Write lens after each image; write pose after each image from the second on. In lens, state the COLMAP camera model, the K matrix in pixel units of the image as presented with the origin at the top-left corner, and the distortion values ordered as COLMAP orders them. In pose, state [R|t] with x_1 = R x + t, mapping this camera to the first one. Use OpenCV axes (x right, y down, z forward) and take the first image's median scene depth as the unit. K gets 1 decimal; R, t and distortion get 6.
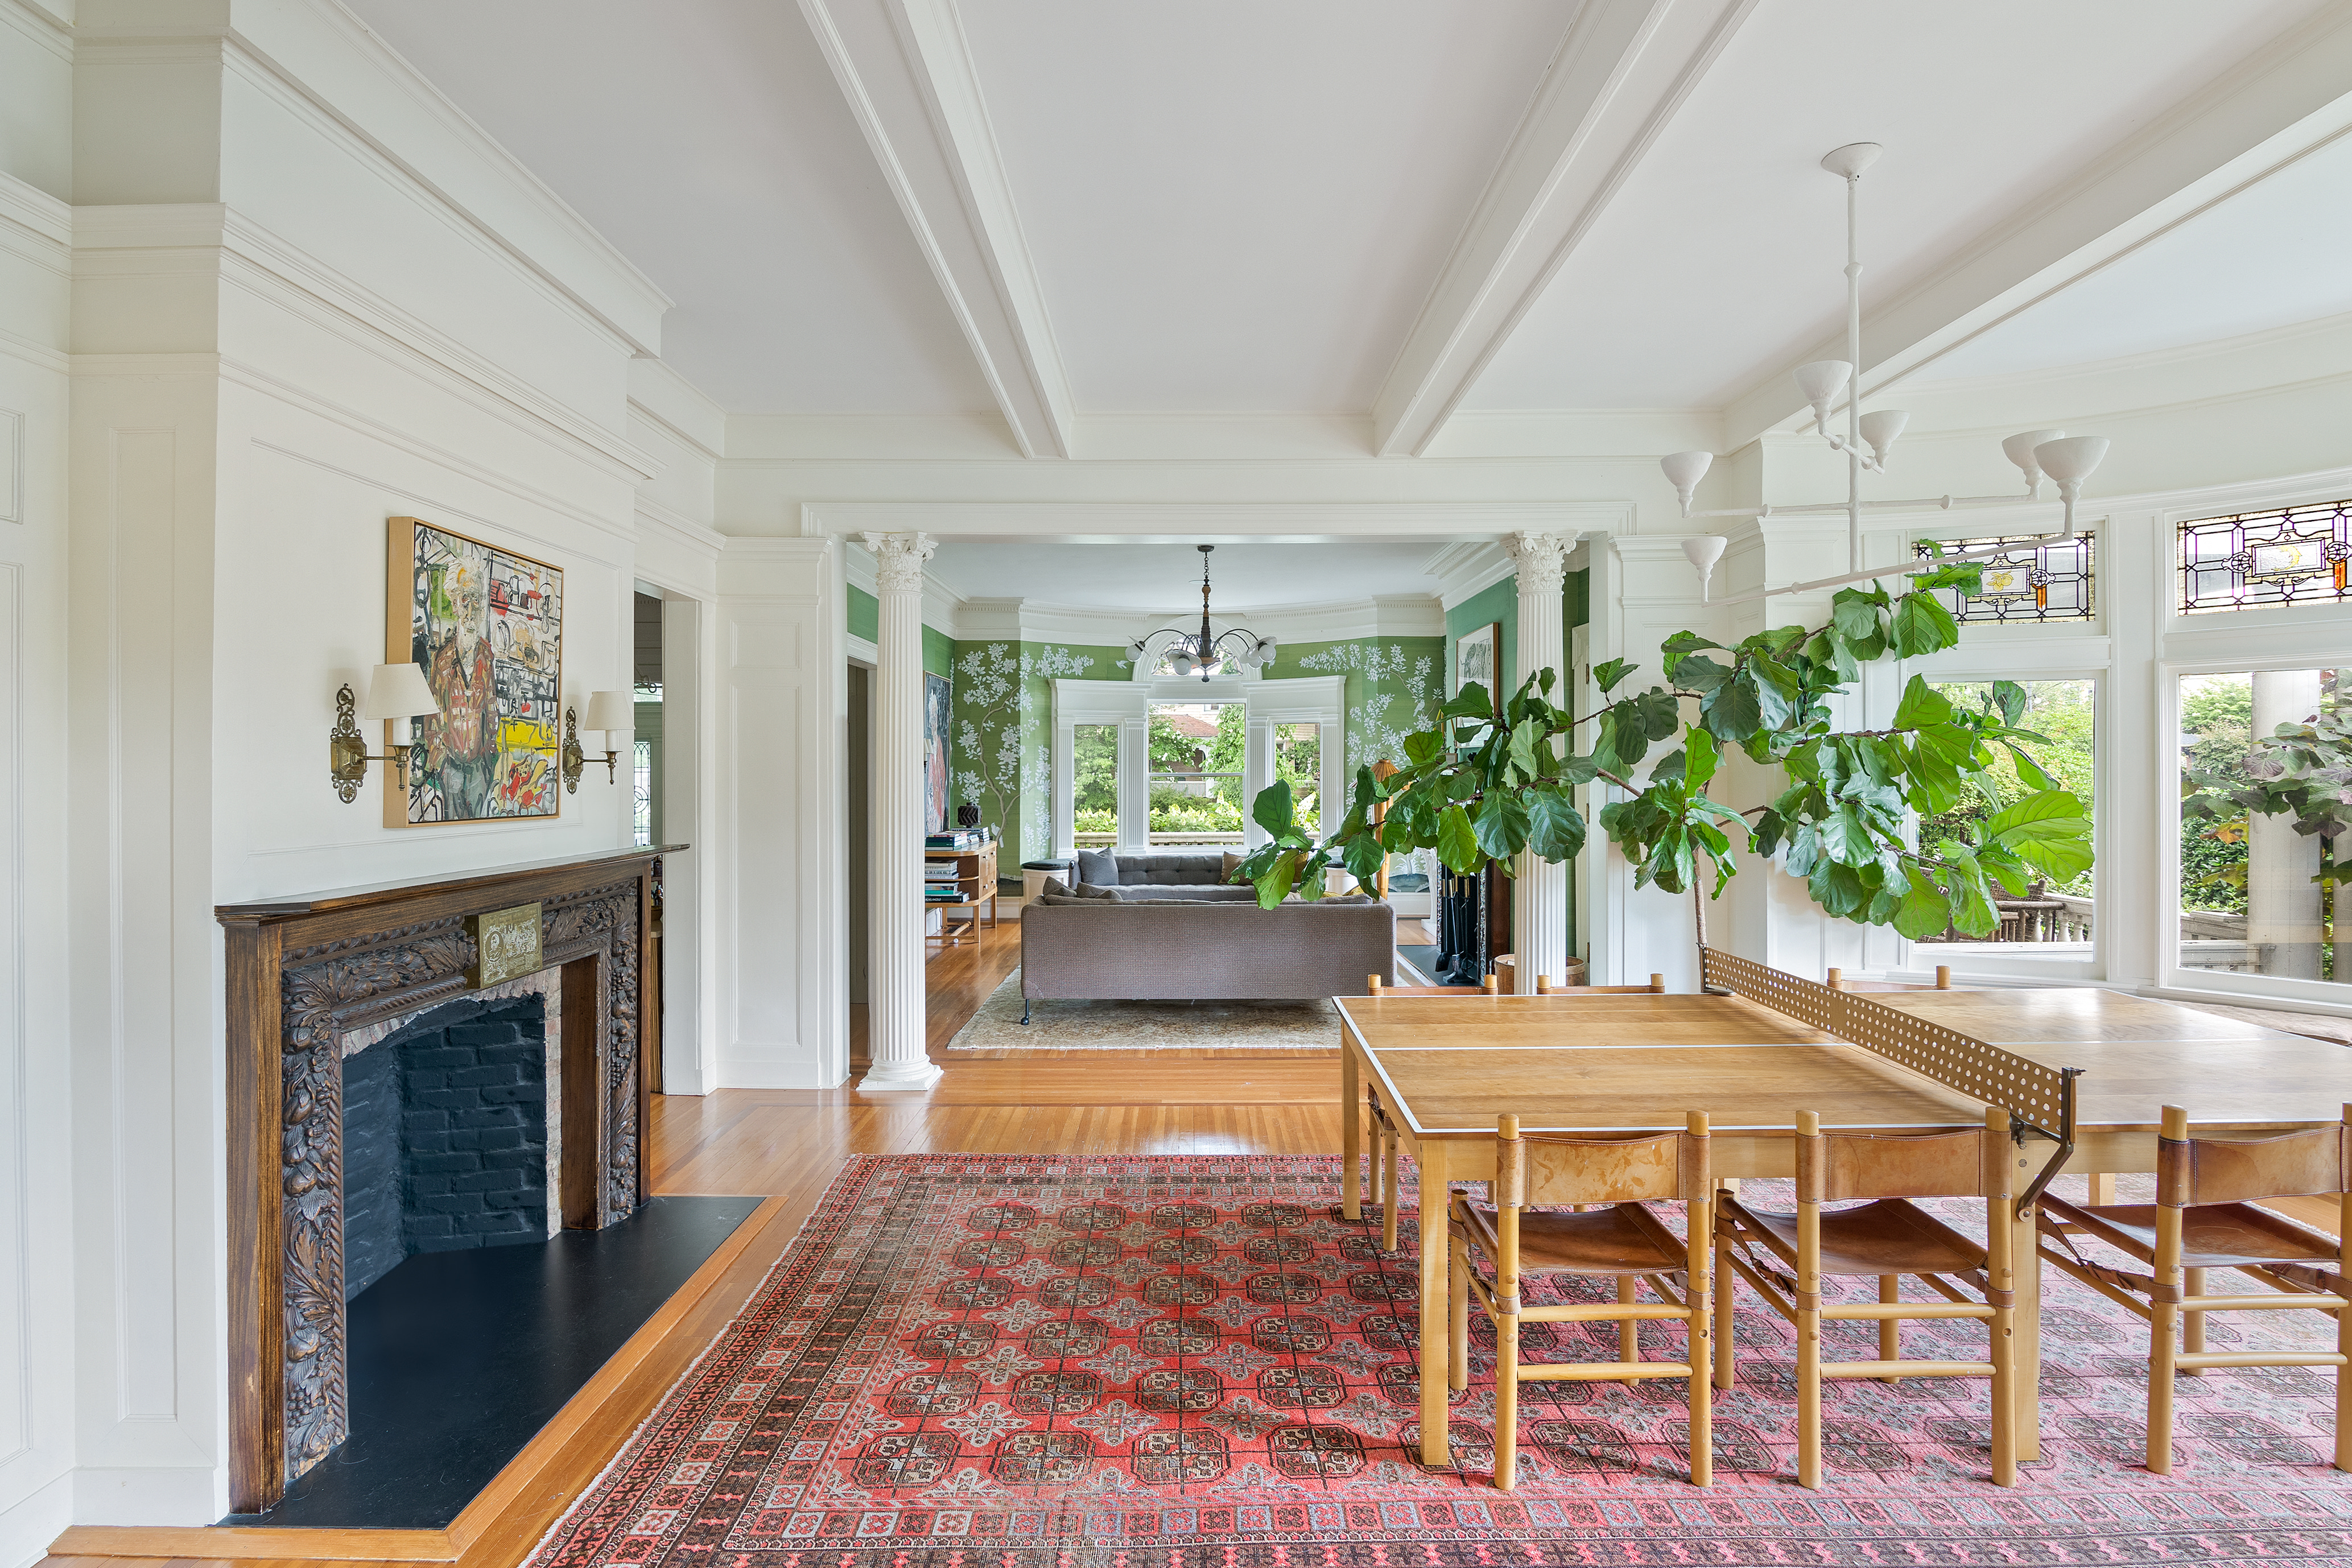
lens RADIAL K [[1161.1, 0, 1189.1], [0, 1161.1, 768.5], [0, 0, 1]] dist [-0.004445, -0.000190]
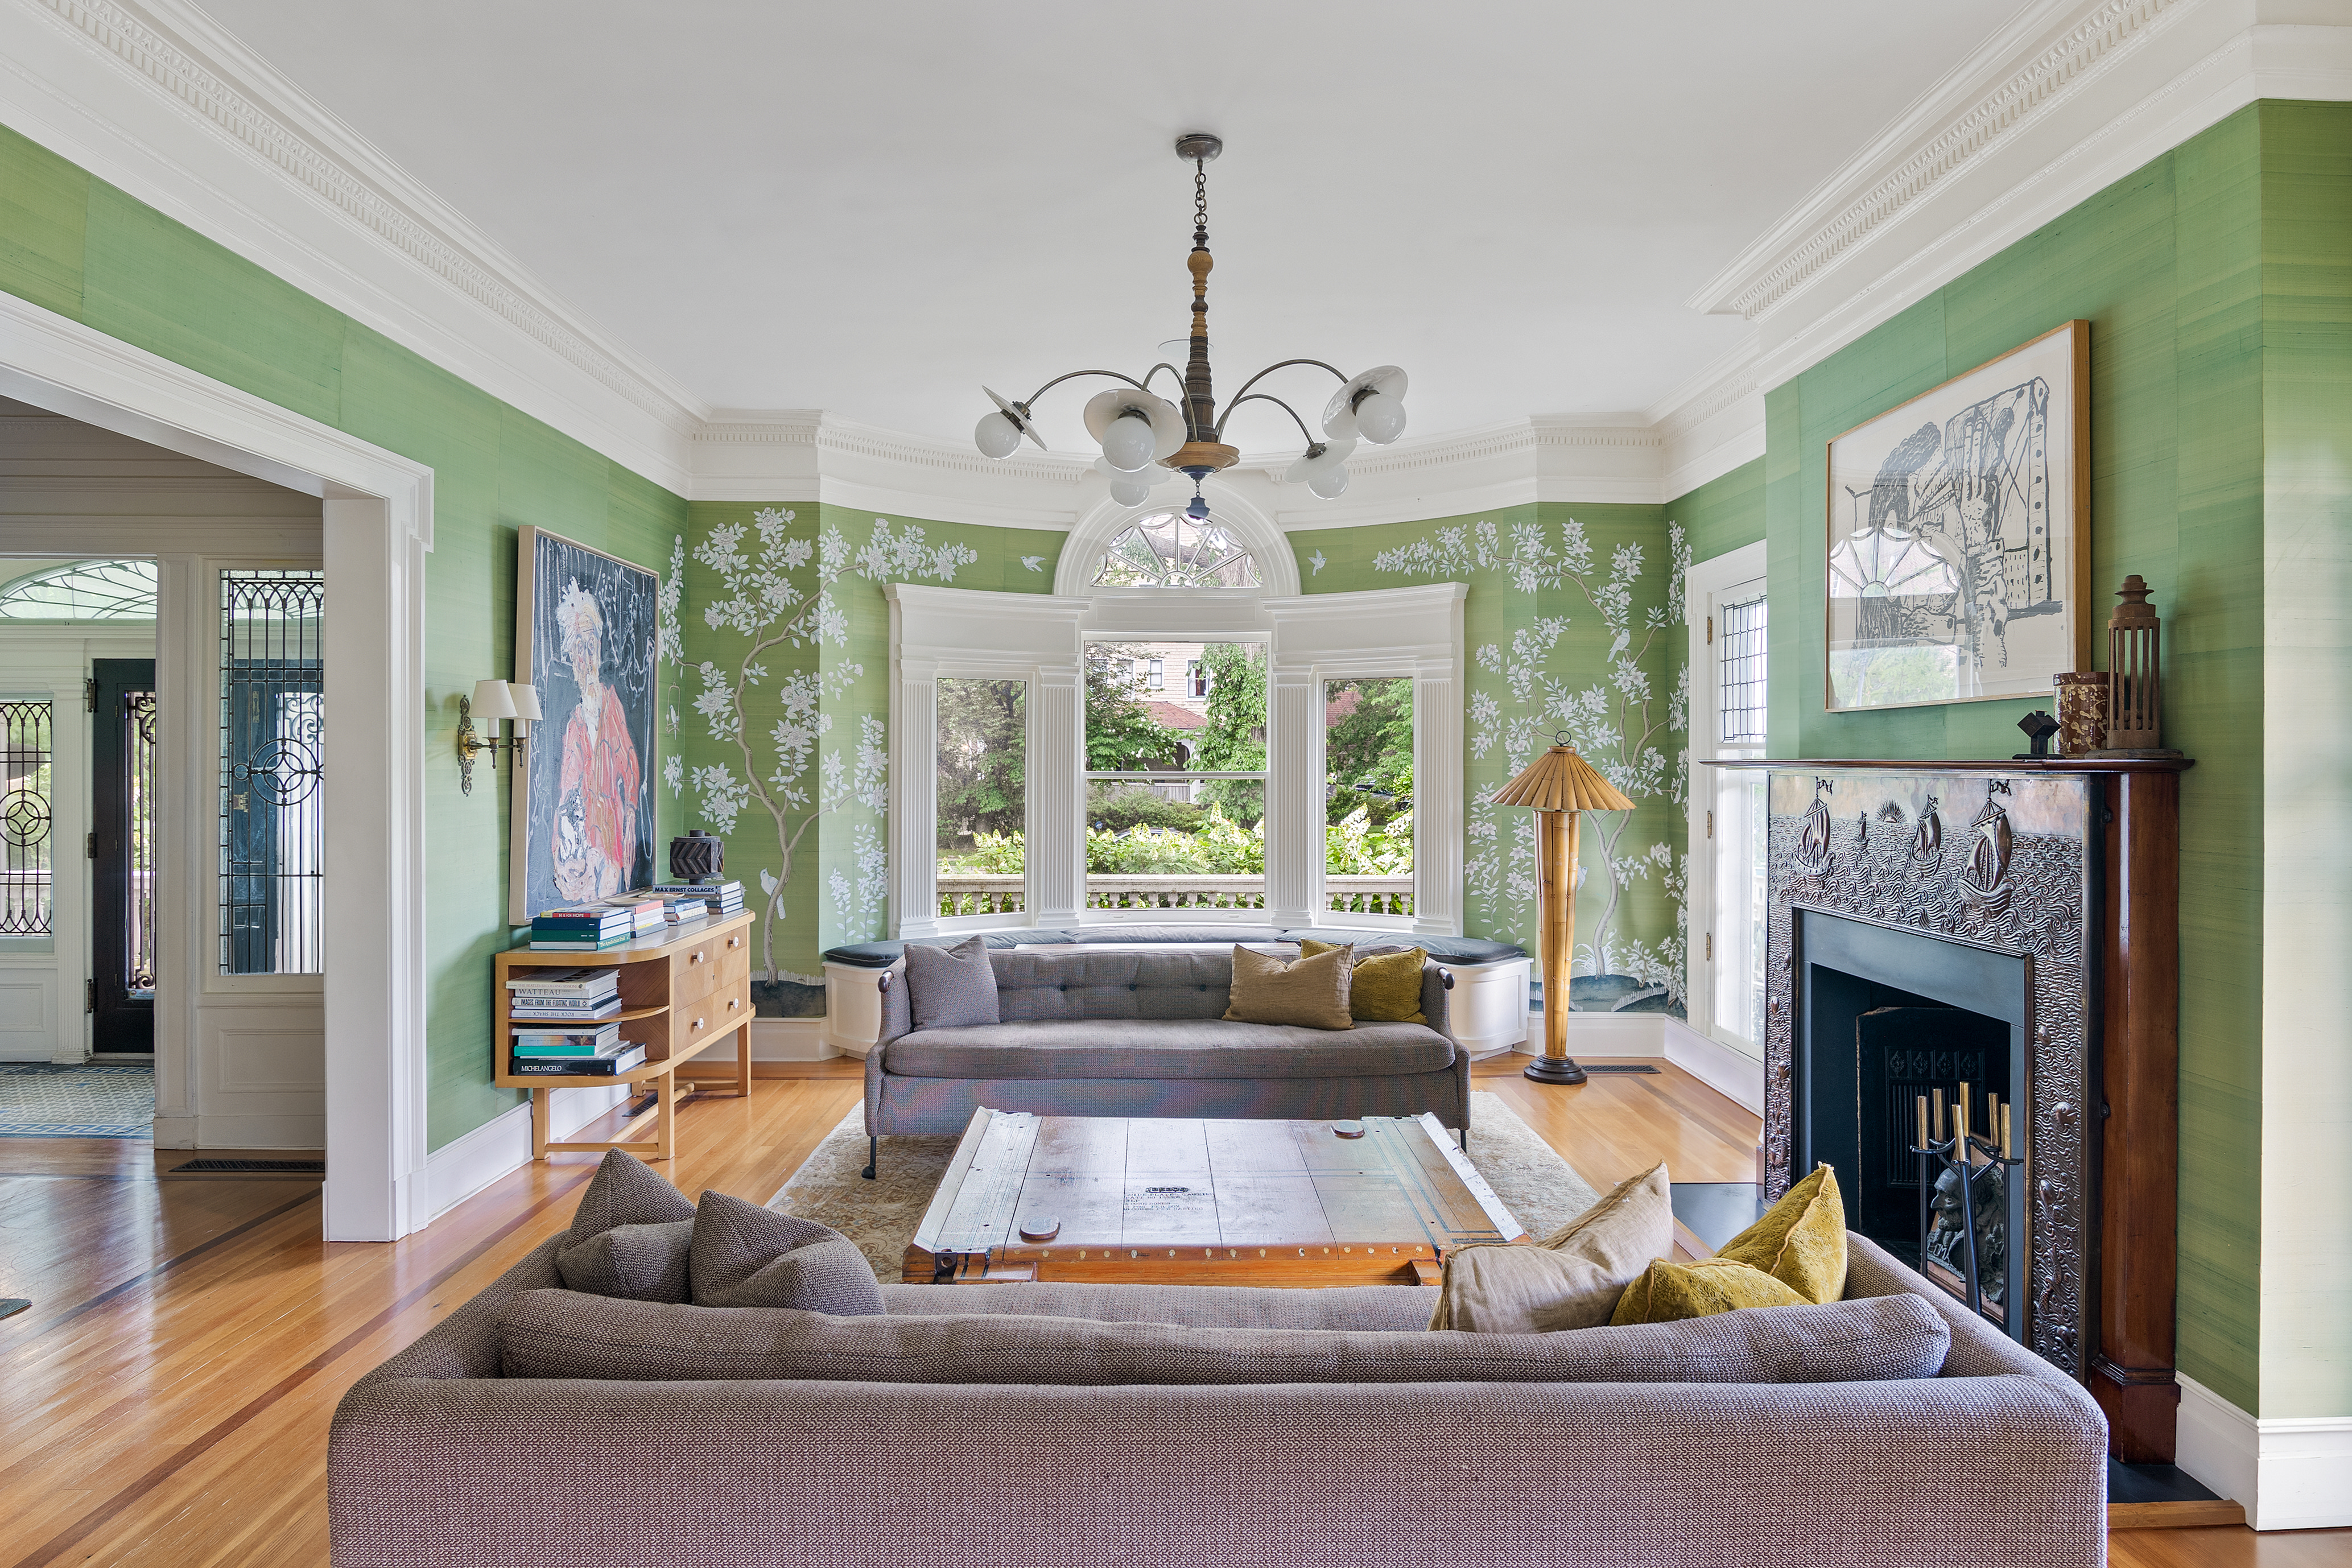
lens RADIAL K [[1261.1, 0, 1164.6], [0, 1261.1, 760.5], [0, 0, 1]] dist [-0.004248, 0.000005]
pose [[0.999965, 0.006603, -0.005153, 0.004860], [-0.006635, 0.999959, -0.006166, 0.002229], [0.005112, 0.006200, 0.999968, 0.455306]]
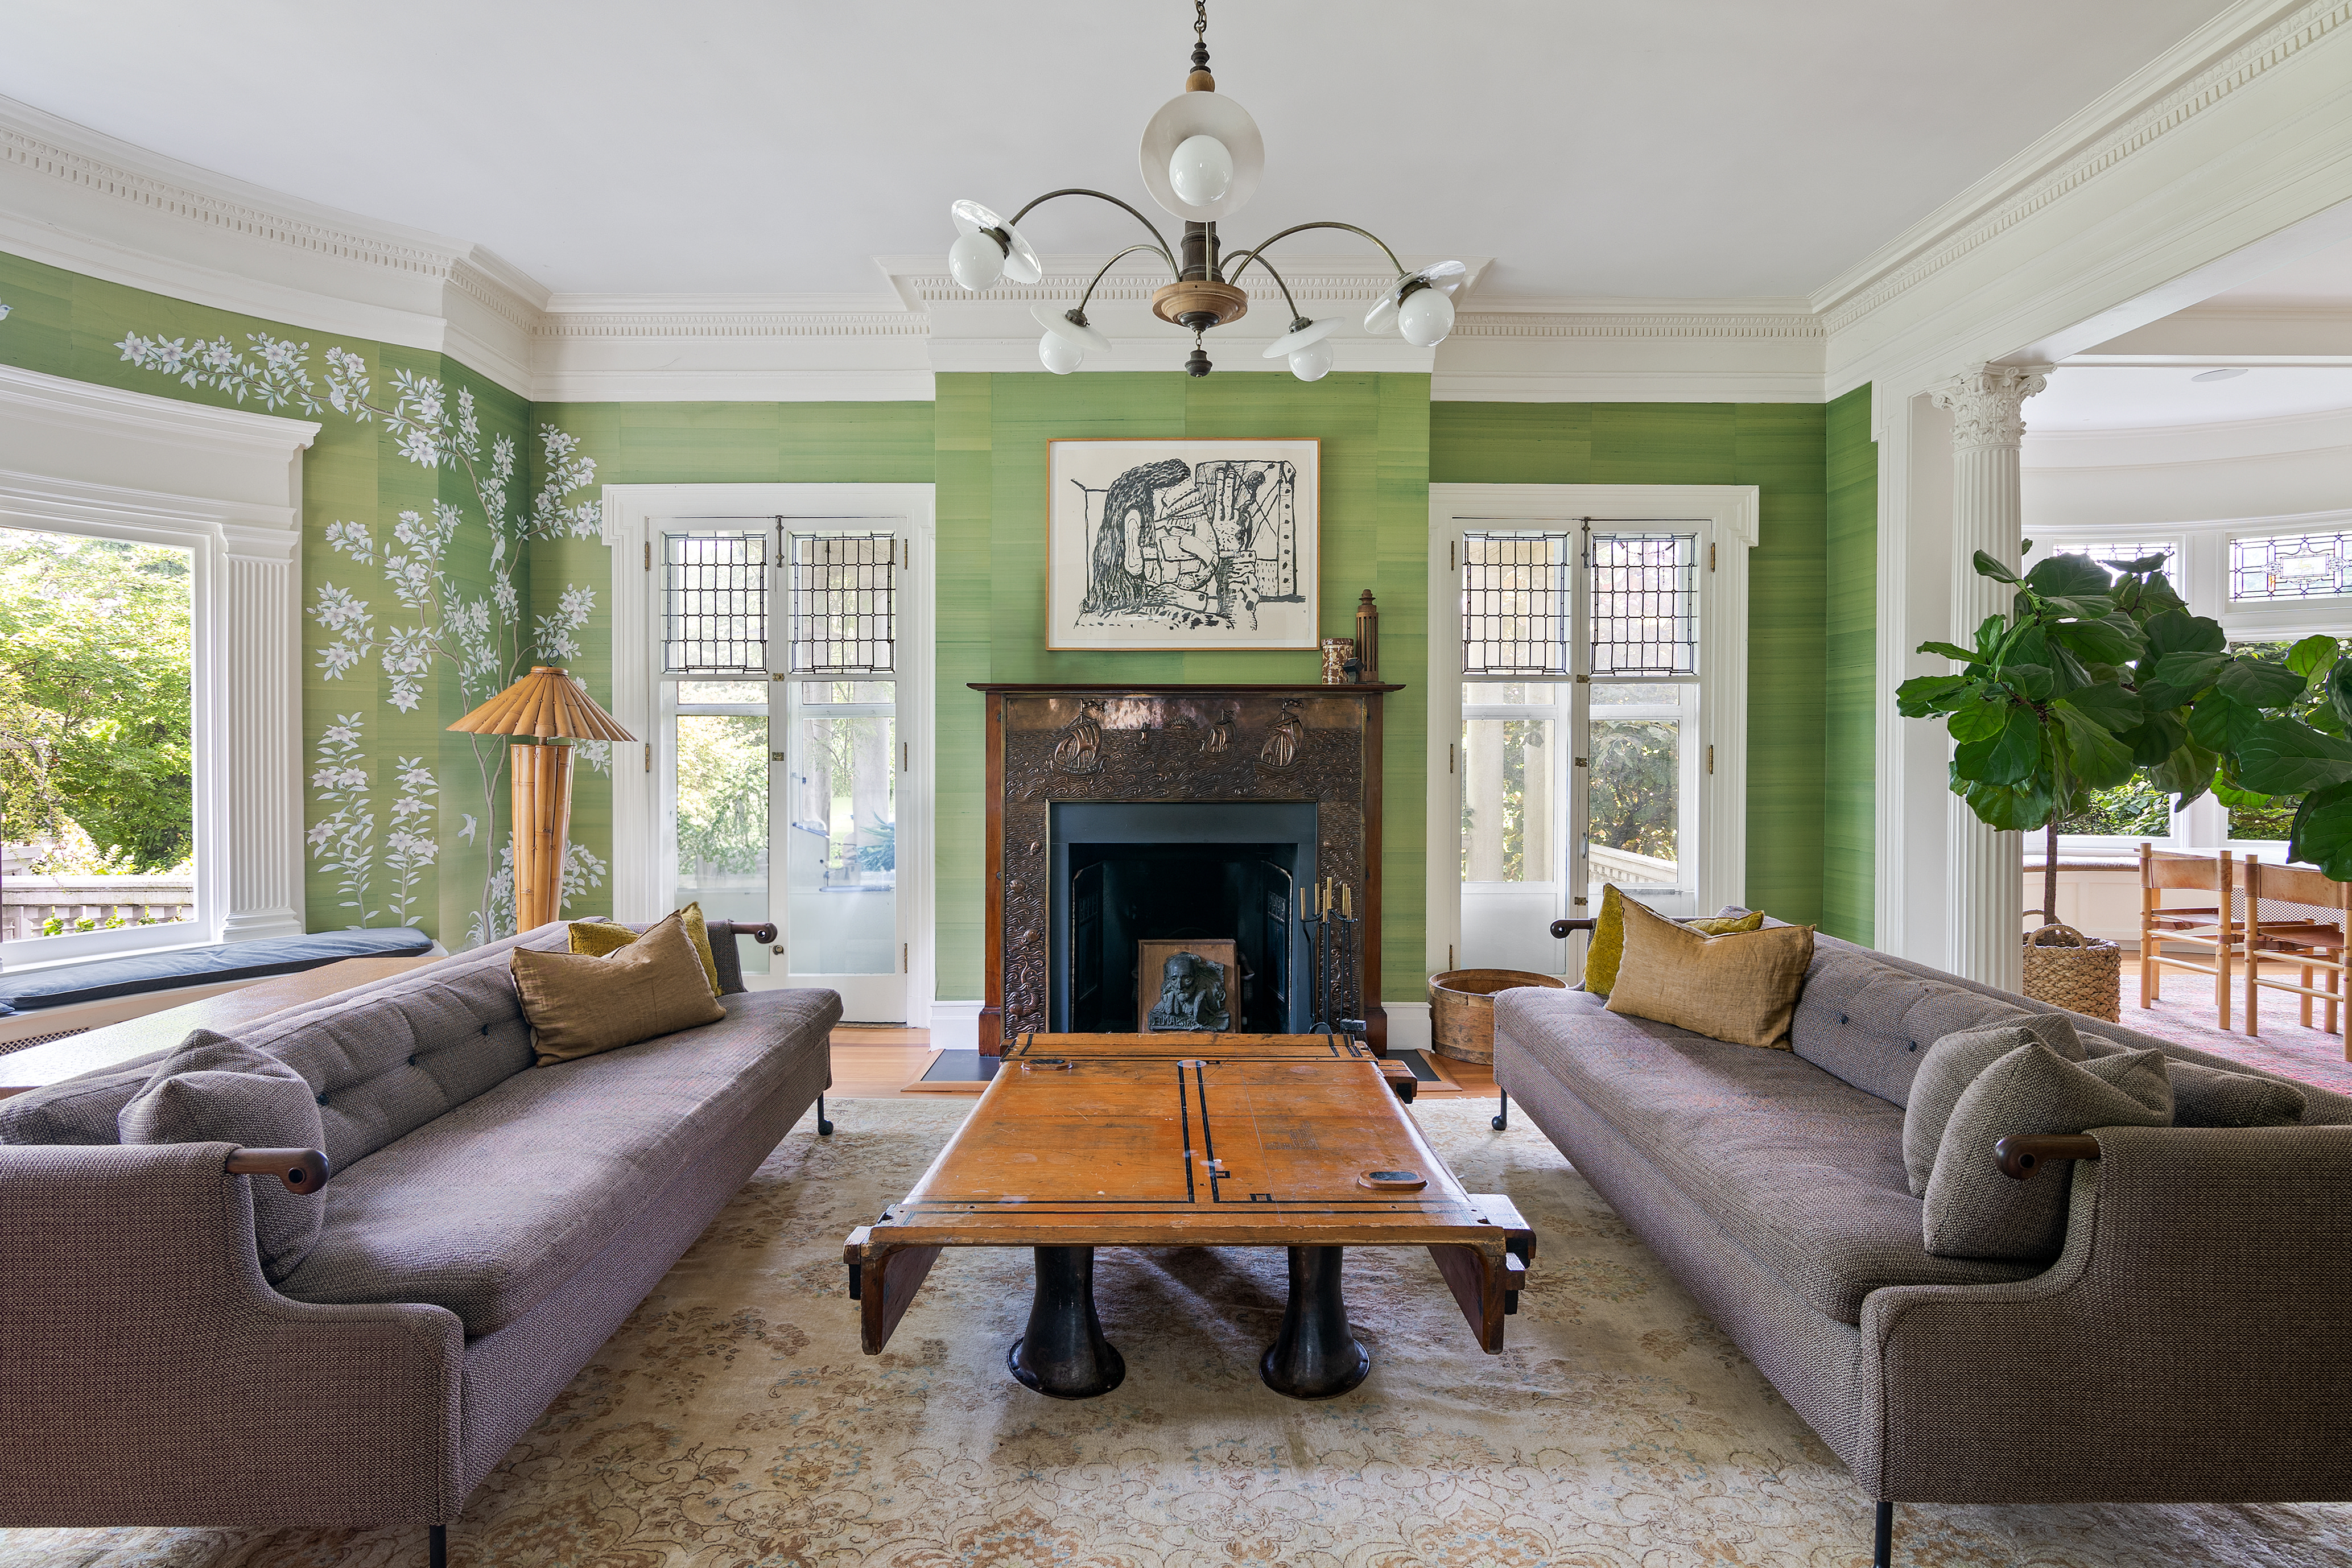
lens RADIAL K [[1161.1, 0, 1188.1], [0, 1161.1, 740.8], [0, 0, 1]] dist [-0.004445, -0.000190]
pose [[0.023421, 0.001626, 0.999724, -0.221130], [0.003974, 0.999991, -0.001720, 0.018395], [-0.999718, 0.004013, 0.023414, 0.739603]]
